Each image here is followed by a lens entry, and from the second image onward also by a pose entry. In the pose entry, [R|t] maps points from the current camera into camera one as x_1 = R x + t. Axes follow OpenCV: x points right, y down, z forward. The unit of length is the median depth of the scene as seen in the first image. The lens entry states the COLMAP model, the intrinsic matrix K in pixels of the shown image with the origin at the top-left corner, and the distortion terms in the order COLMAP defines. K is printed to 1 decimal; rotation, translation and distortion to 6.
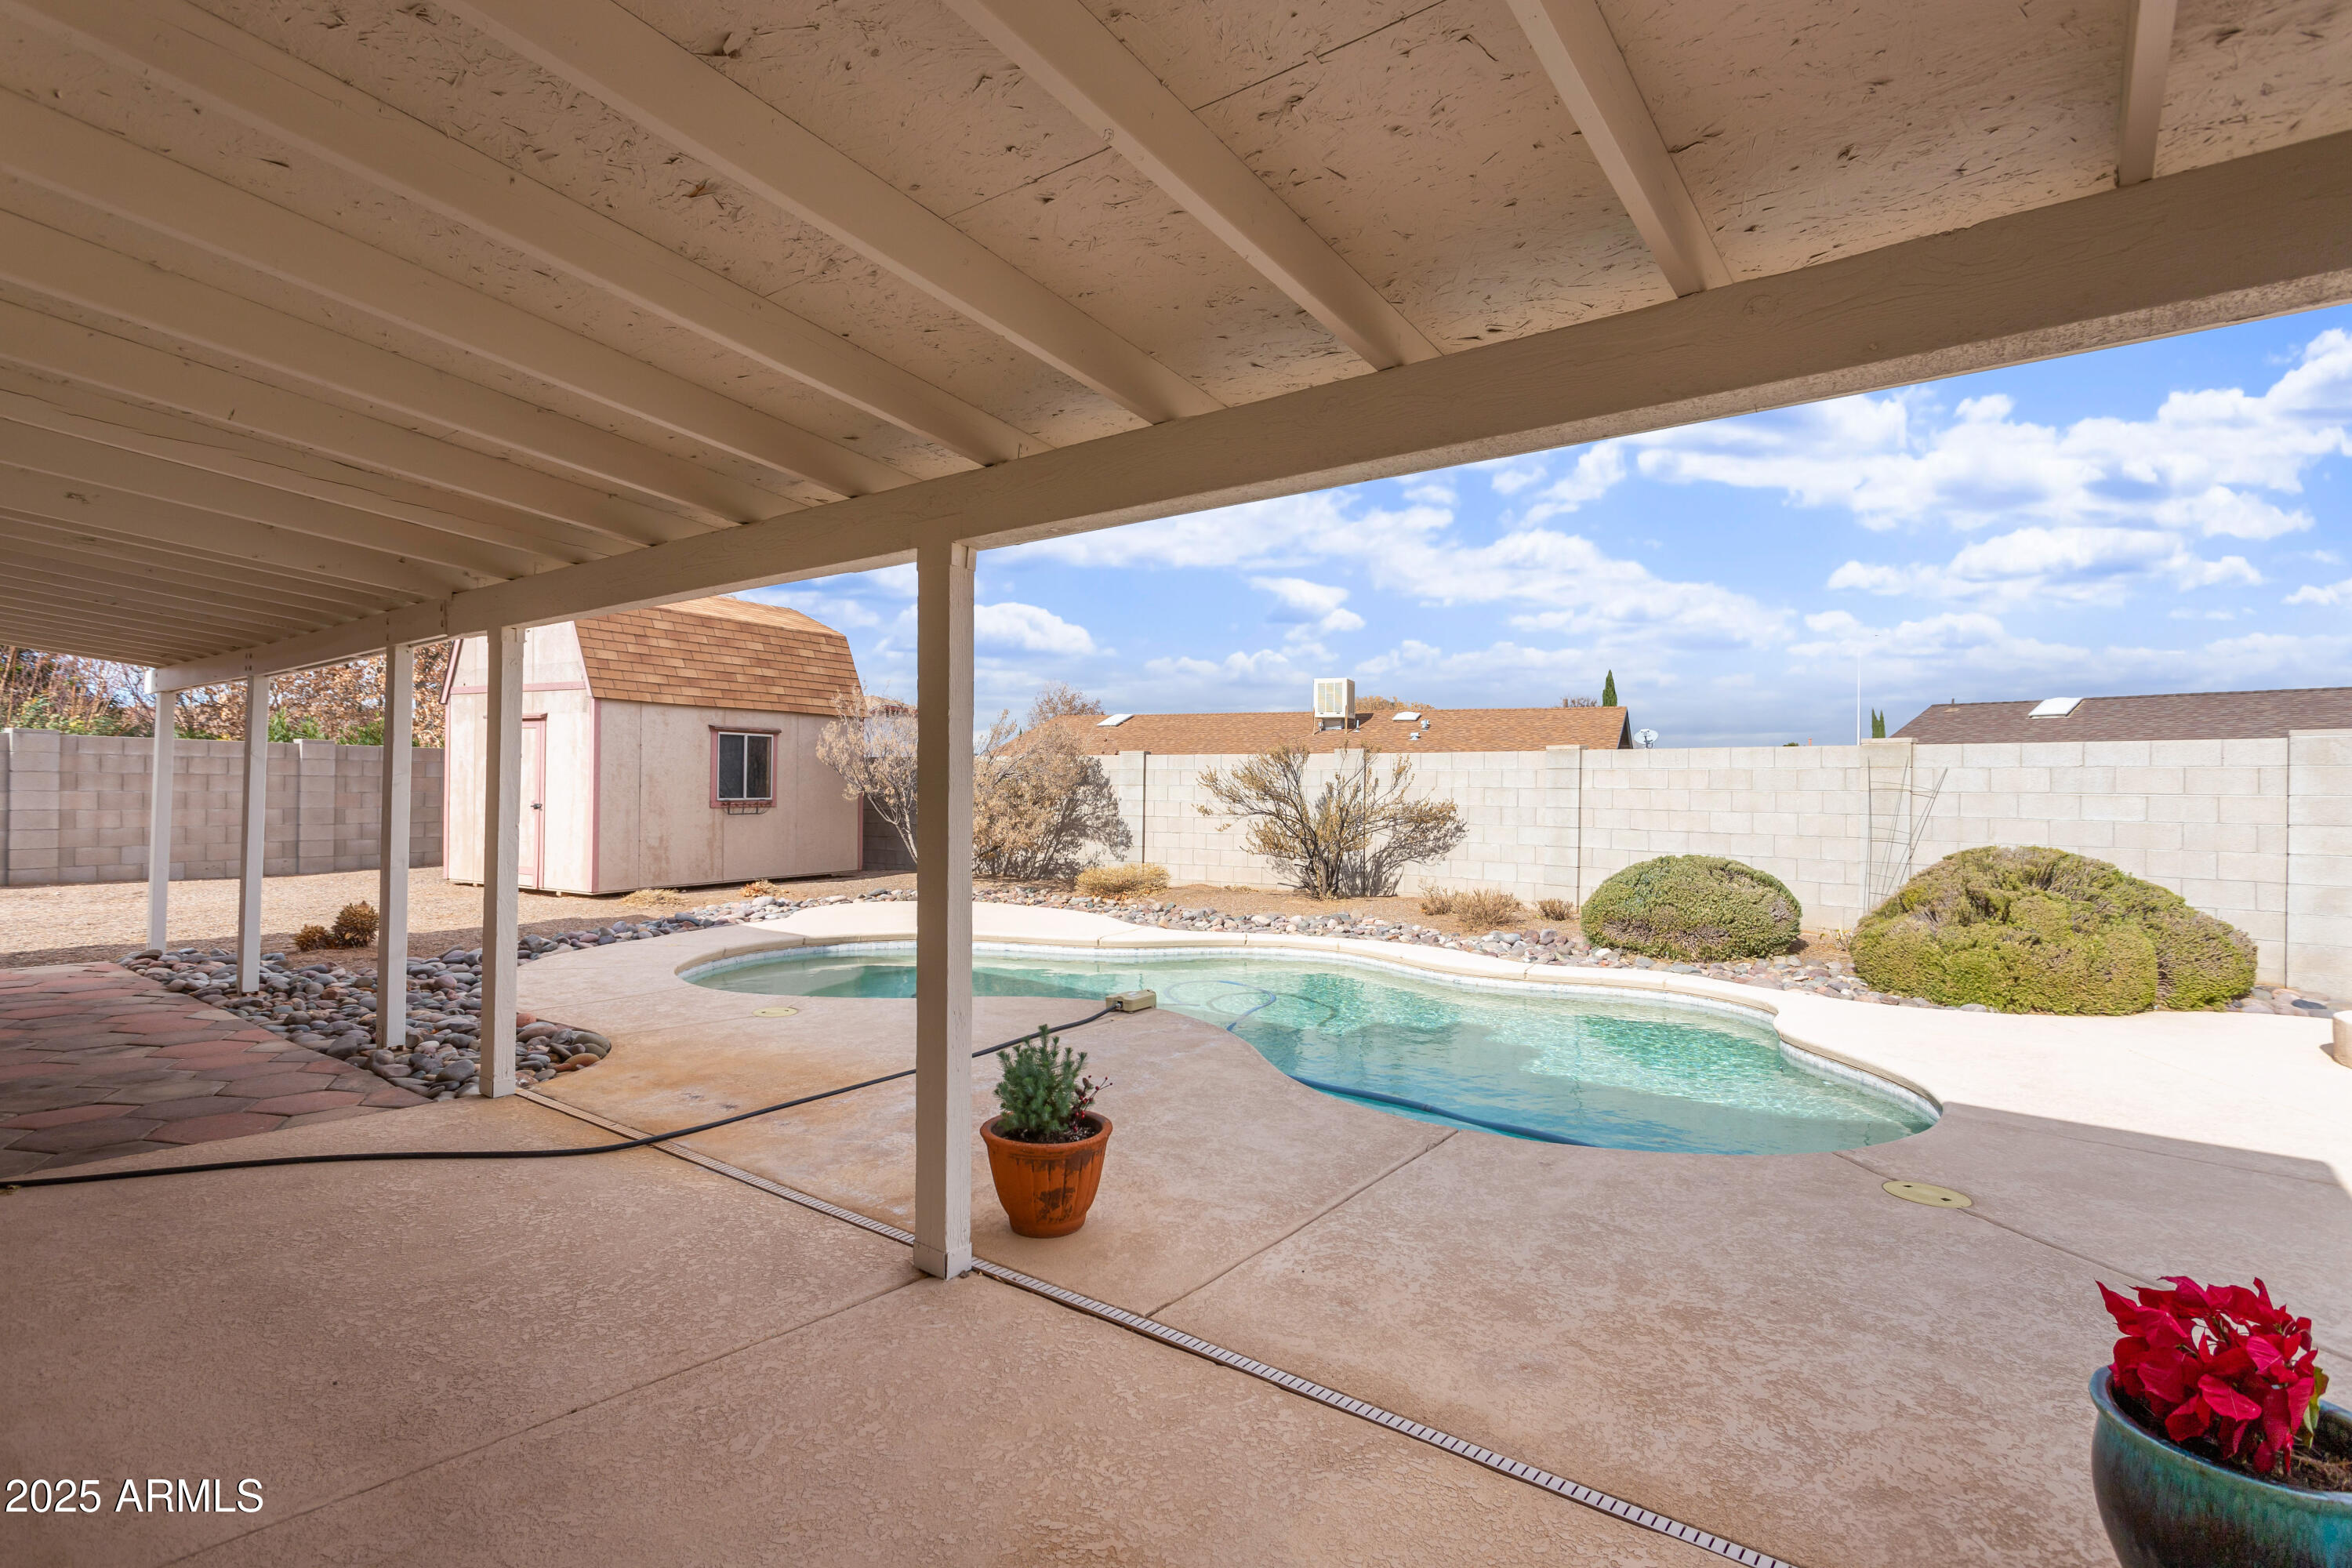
lens RADIAL K [[1133.6, 0, 1175.6], [0, 1133.6, 782.6], [0, 0, 1]] dist [0.003687, 0.000800]
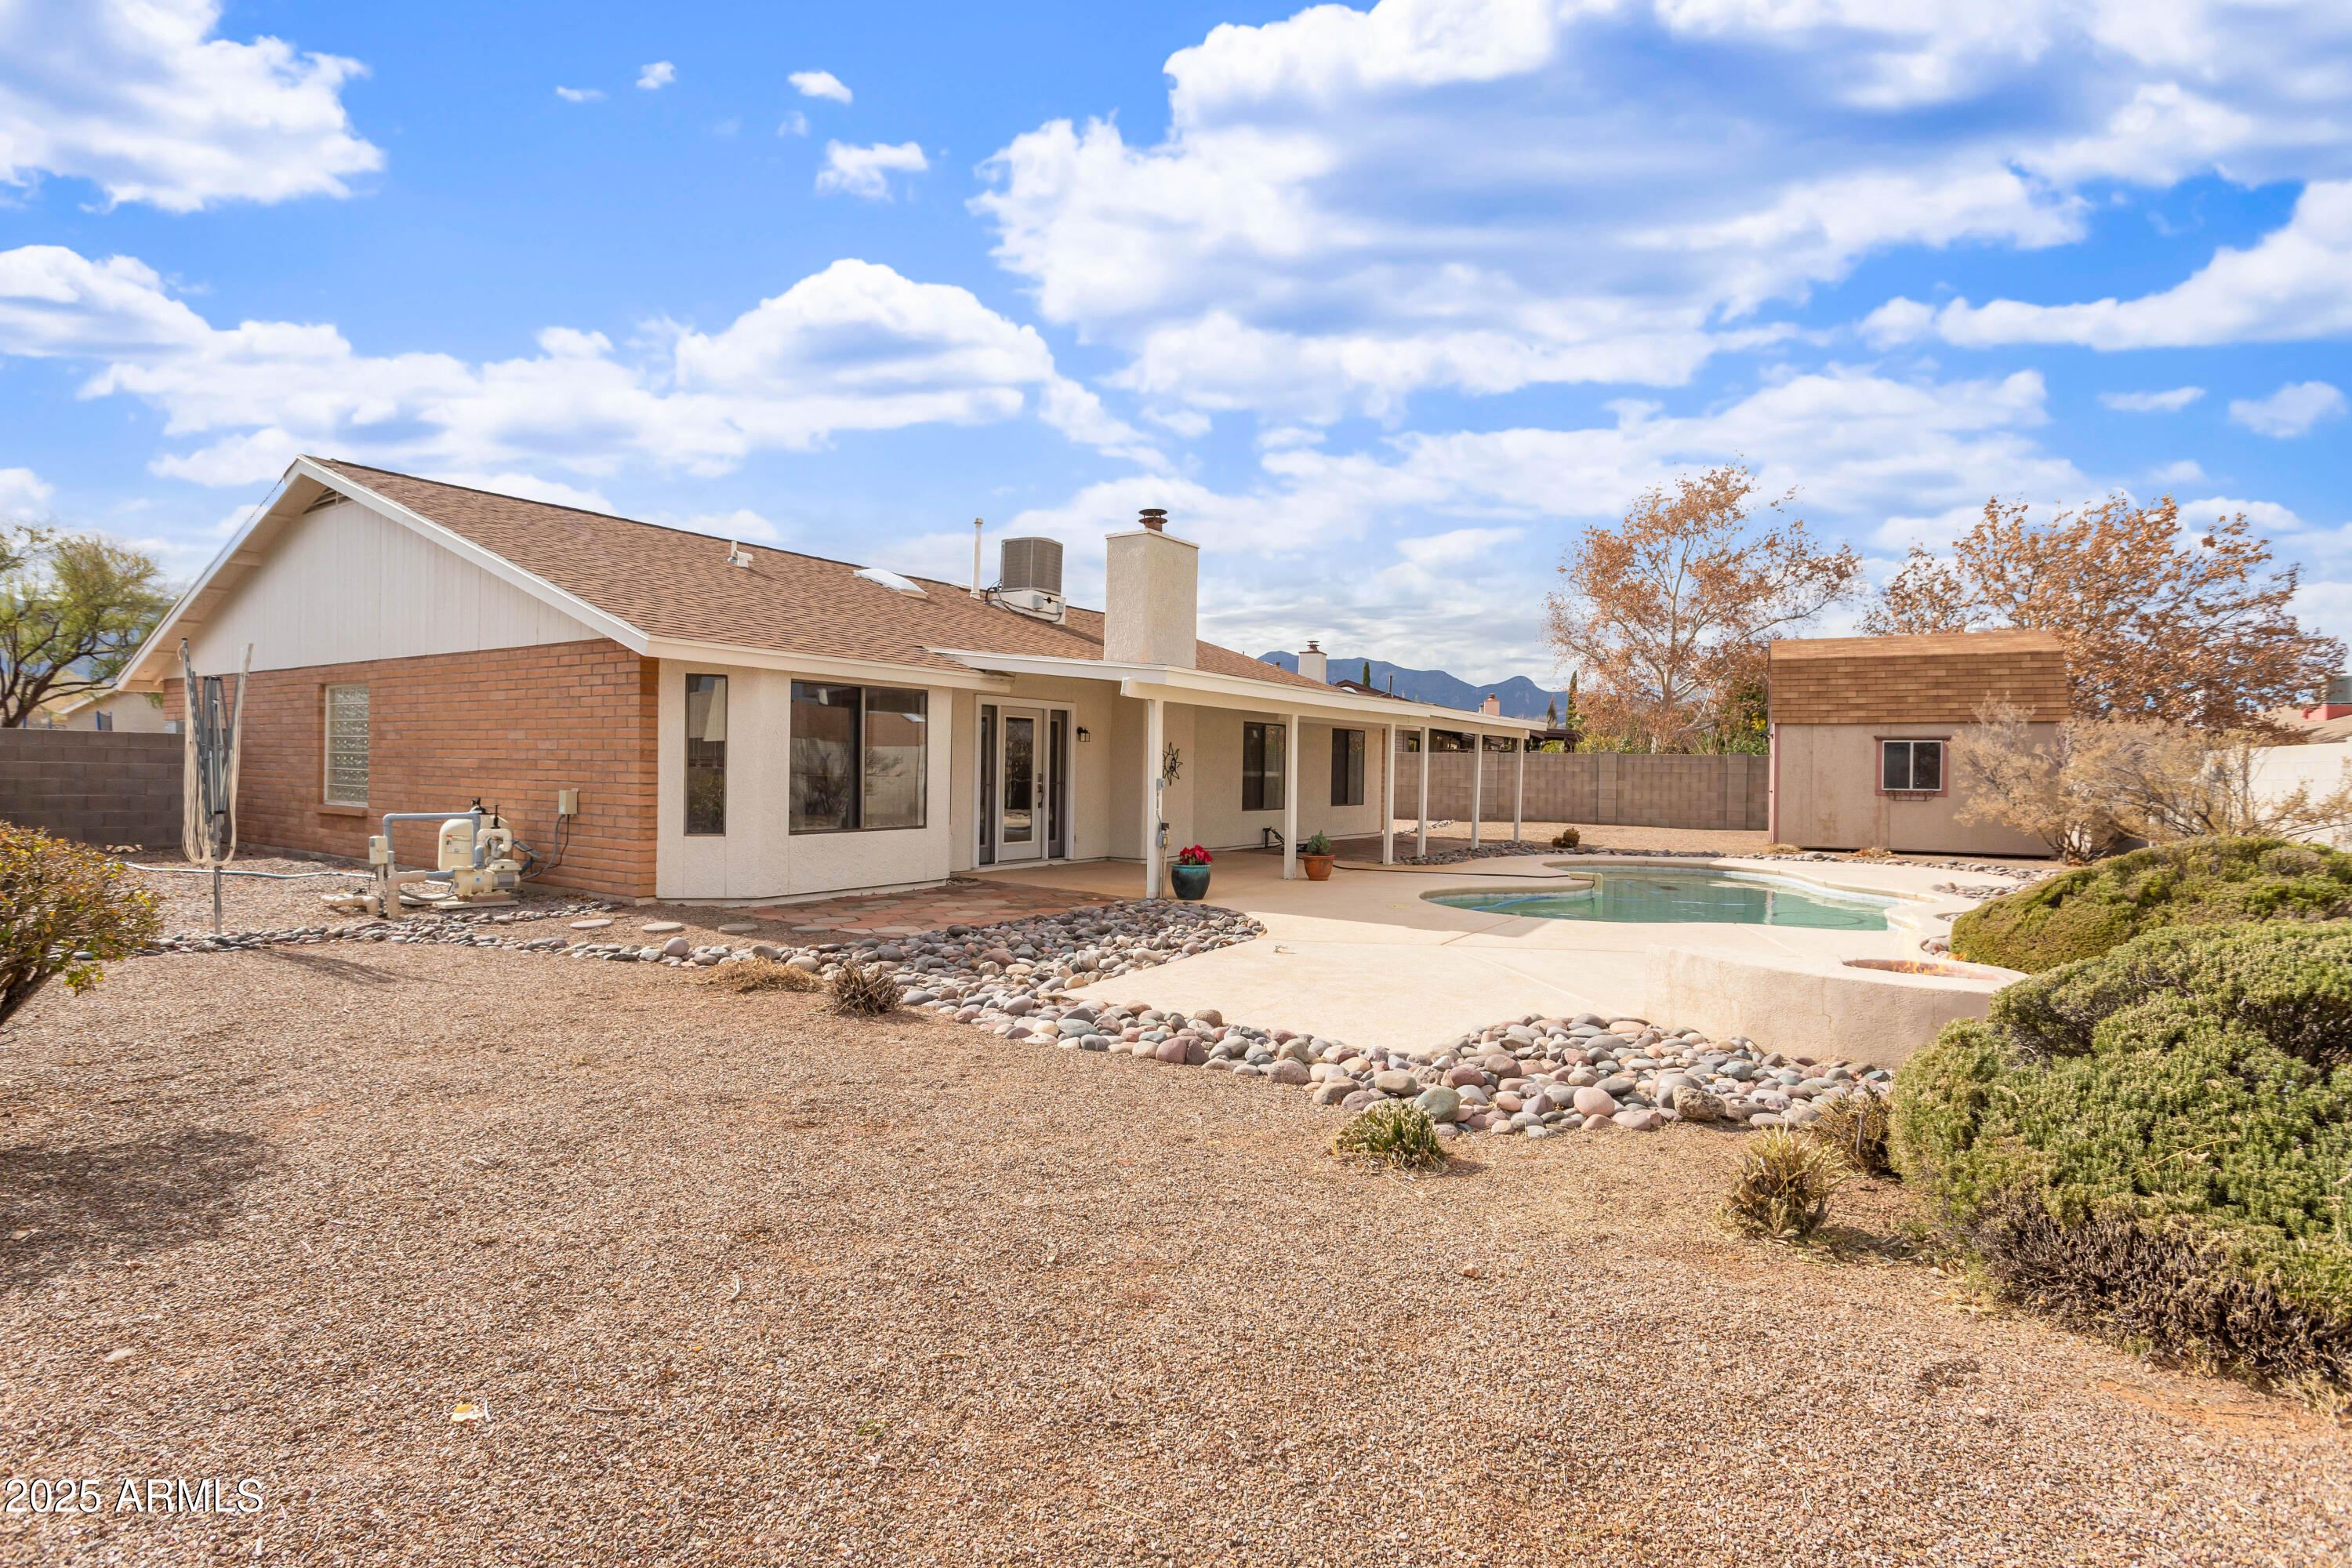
lens RADIAL K [[1133.6, 0, 1174.0], [0, 1133.6, 780.9], [0, 0, 1]] dist [0.003687, 0.000800]
pose [[0.063293, 0.004122, -0.997986, 0.935911], [-0.002176, 0.999990, 0.003993, 0.000735], [0.997993, 0.001918, 0.063301, 0.044695]]
